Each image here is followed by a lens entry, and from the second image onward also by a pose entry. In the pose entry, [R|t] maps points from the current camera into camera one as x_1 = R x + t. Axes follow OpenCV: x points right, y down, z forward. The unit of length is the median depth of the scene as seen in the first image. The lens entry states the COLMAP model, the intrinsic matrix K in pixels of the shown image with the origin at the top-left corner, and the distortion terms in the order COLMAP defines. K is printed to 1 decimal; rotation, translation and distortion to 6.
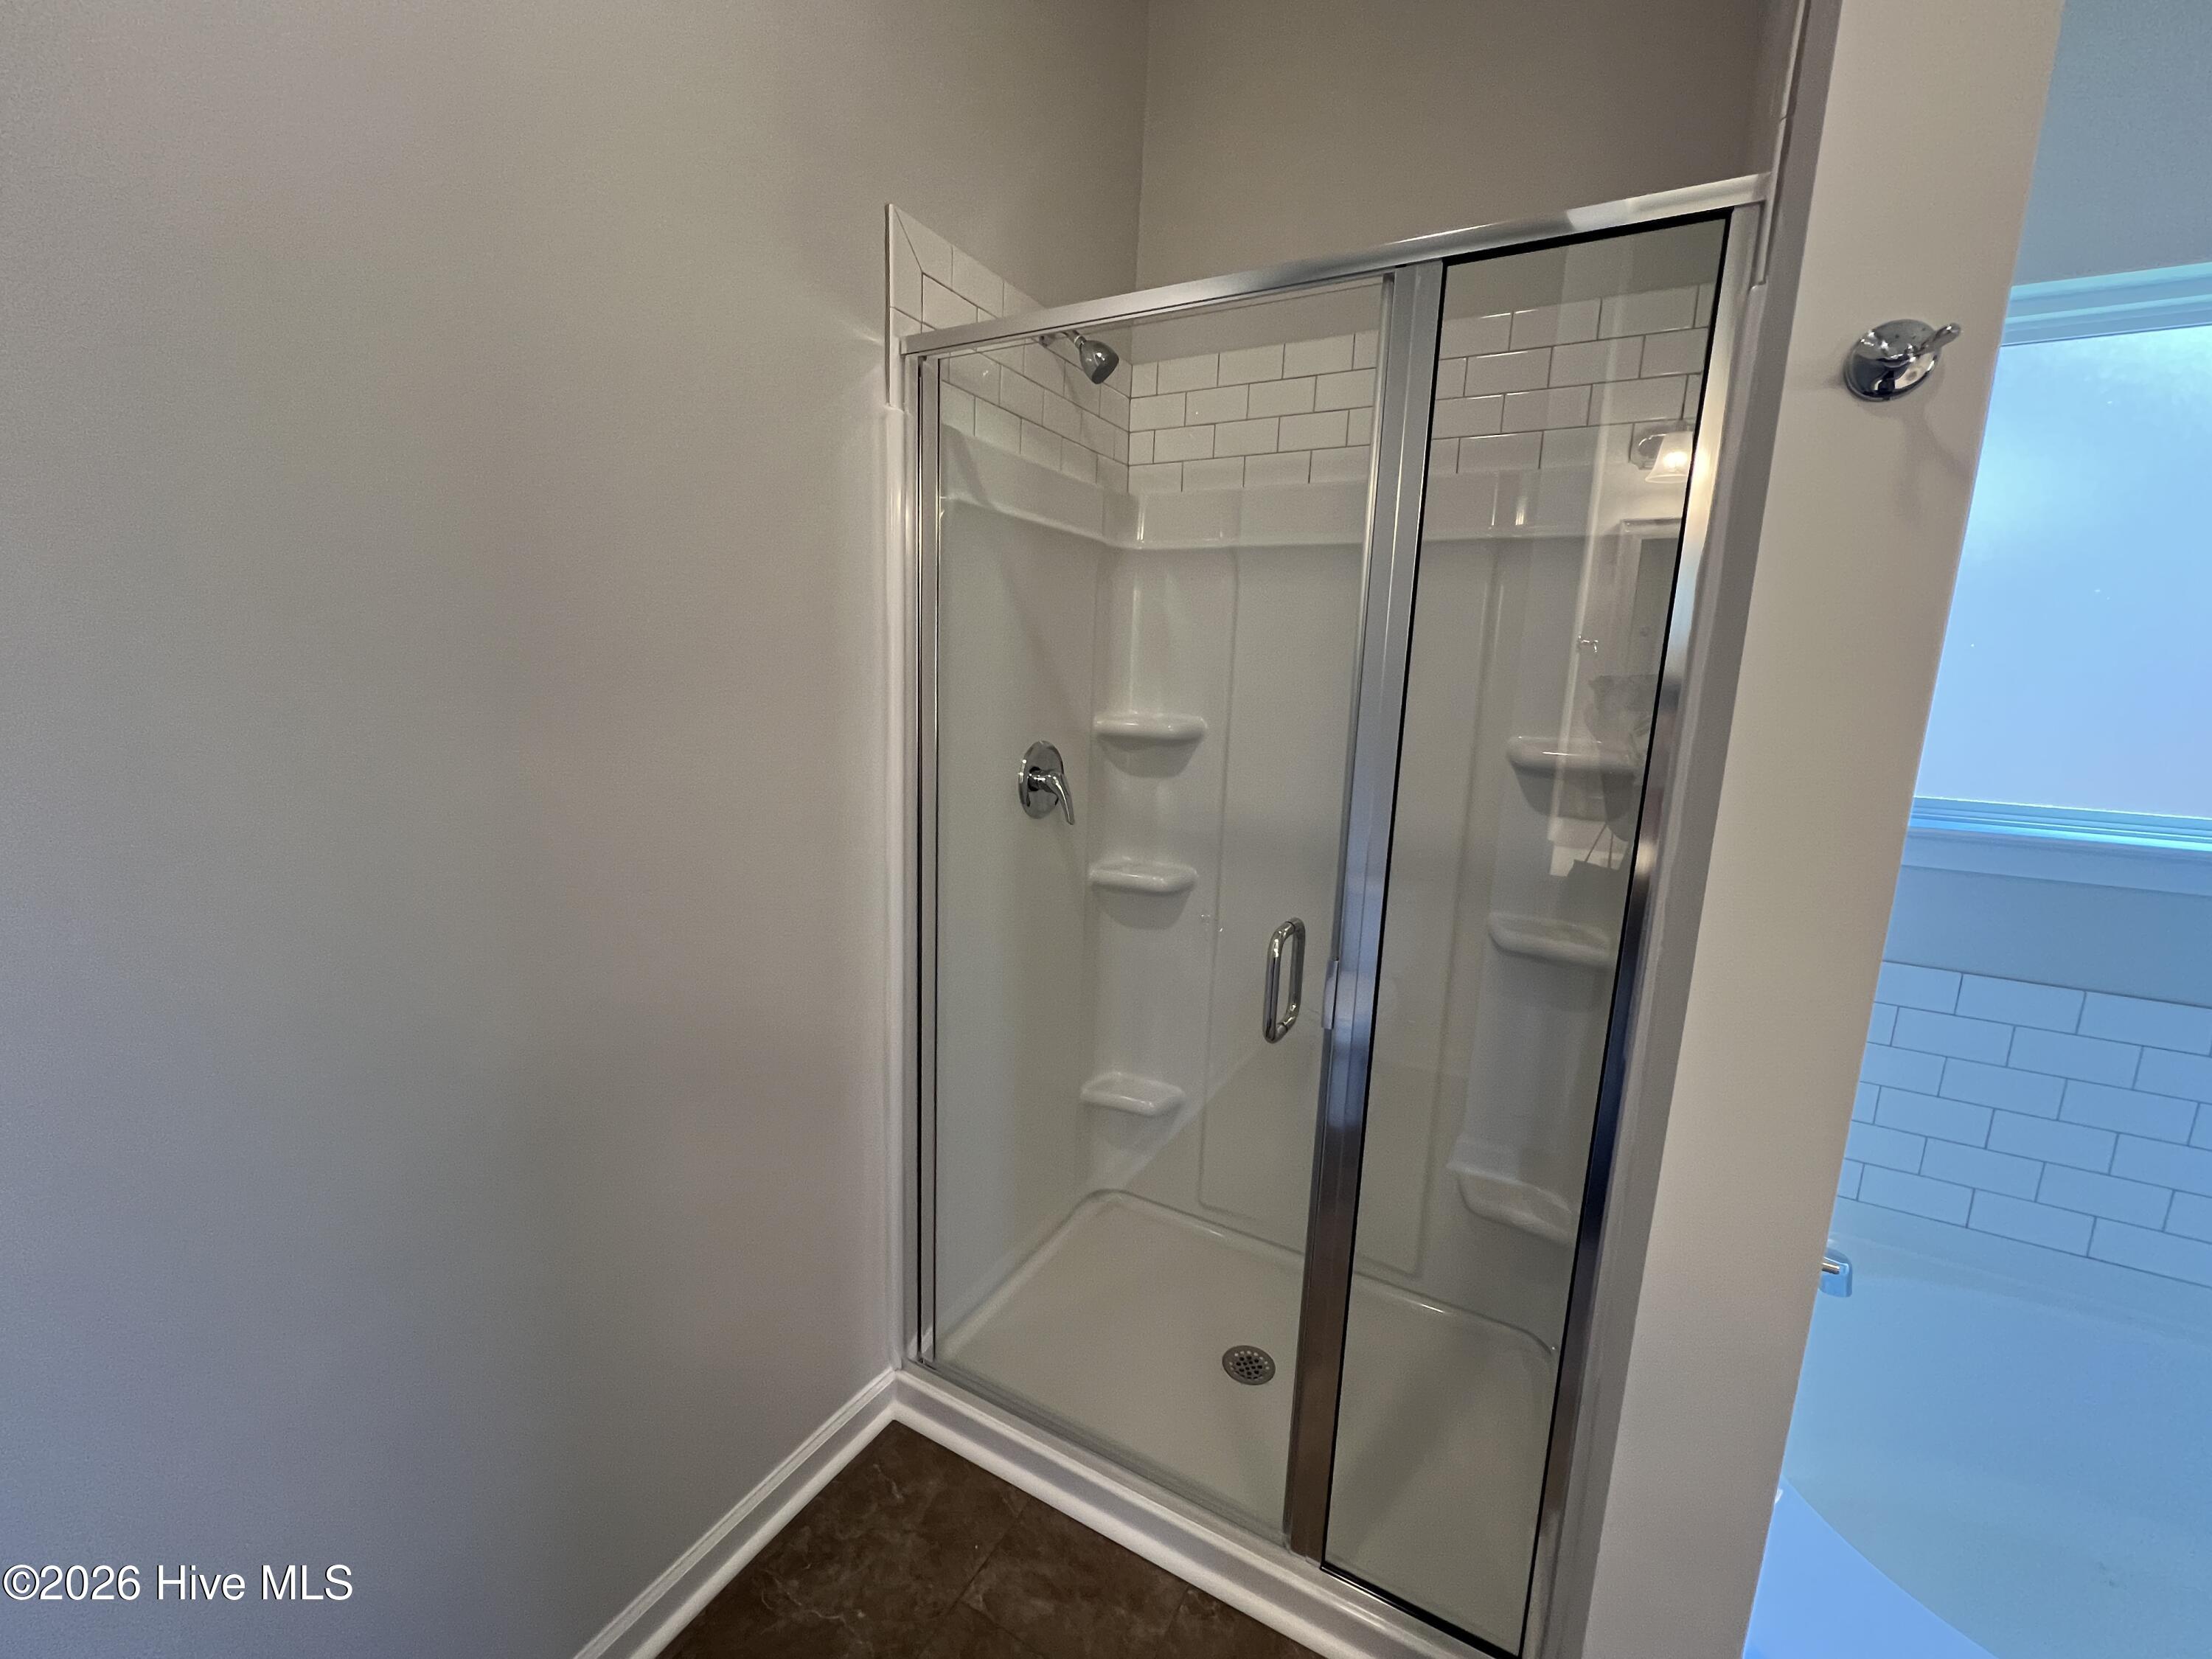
lens RADIAL K [[895.7, 0, 1099.3], [0, 895.7, 827.1], [0, 0, 1]] dist [-0.002762, 0.000612]
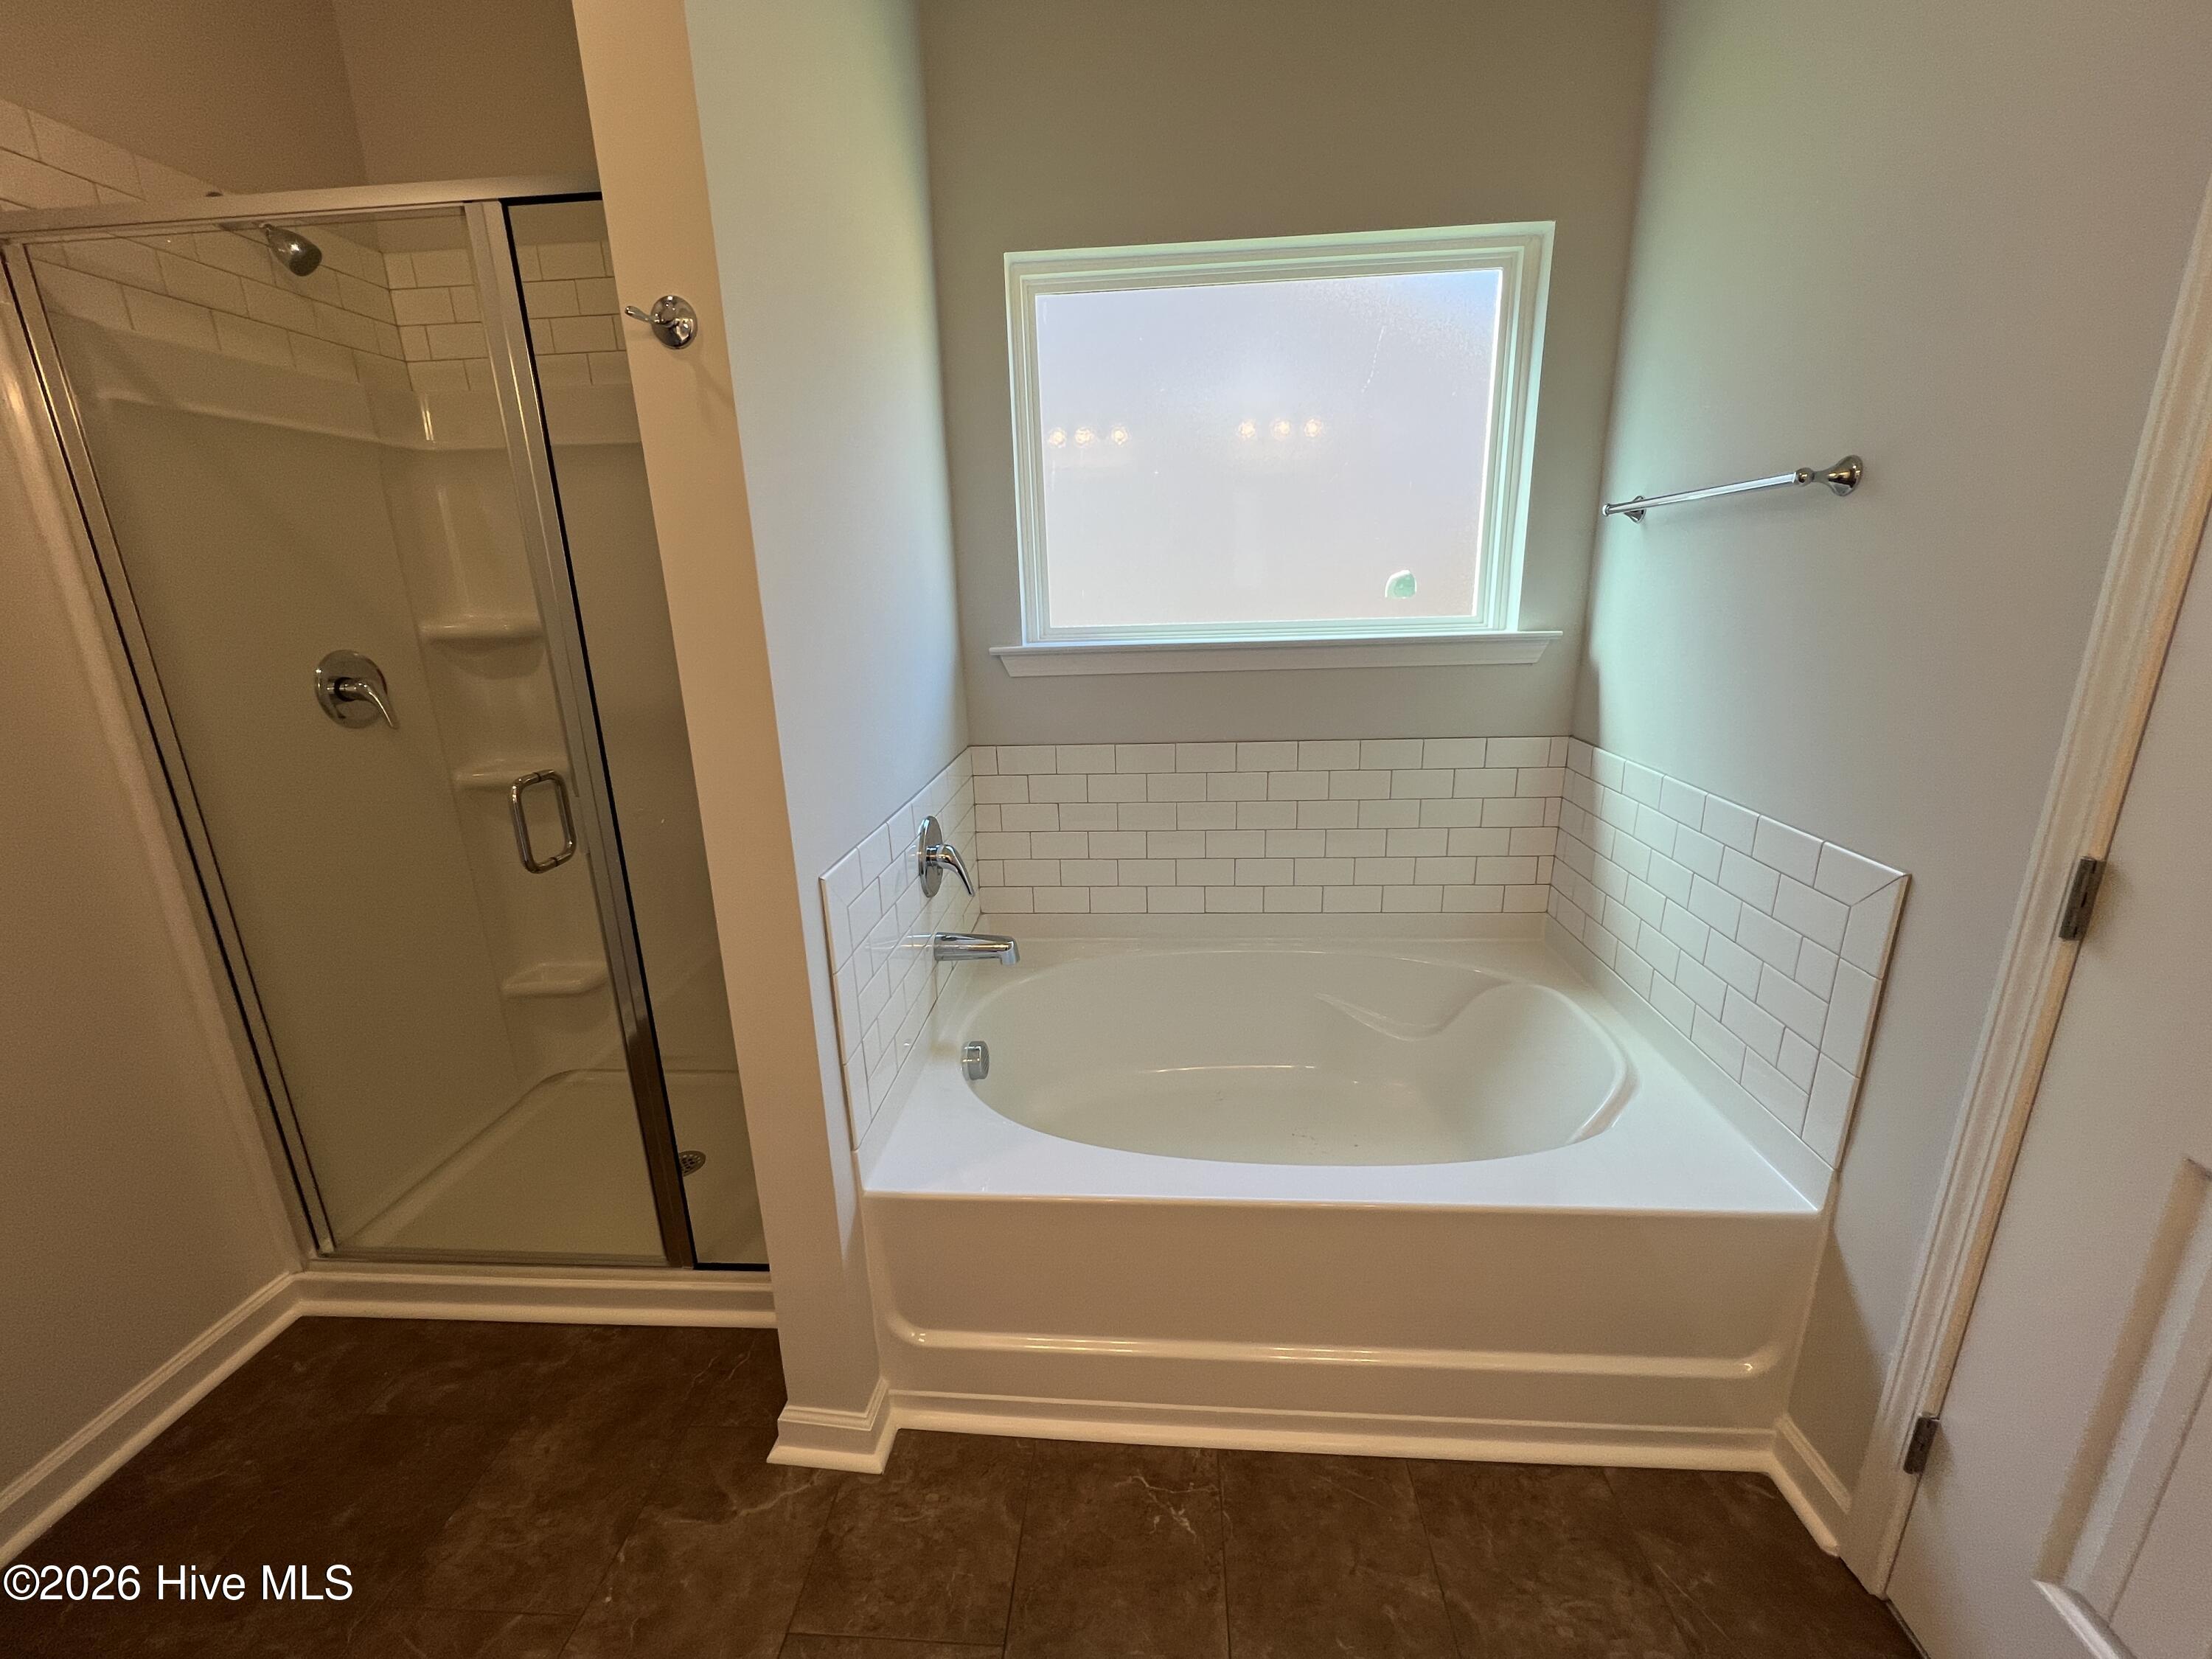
lens RADIAL K [[895.7, 0, 1100.7], [0, 895.7, 826.8], [0, 0, 1]] dist [-0.002762, 0.000612]
pose [[0.902418, -0.175156, 0.393653, 0.290474], [0.134552, 0.982511, 0.128718, 0.088356], [-0.409314, -0.063191, 0.910203, -0.285165]]
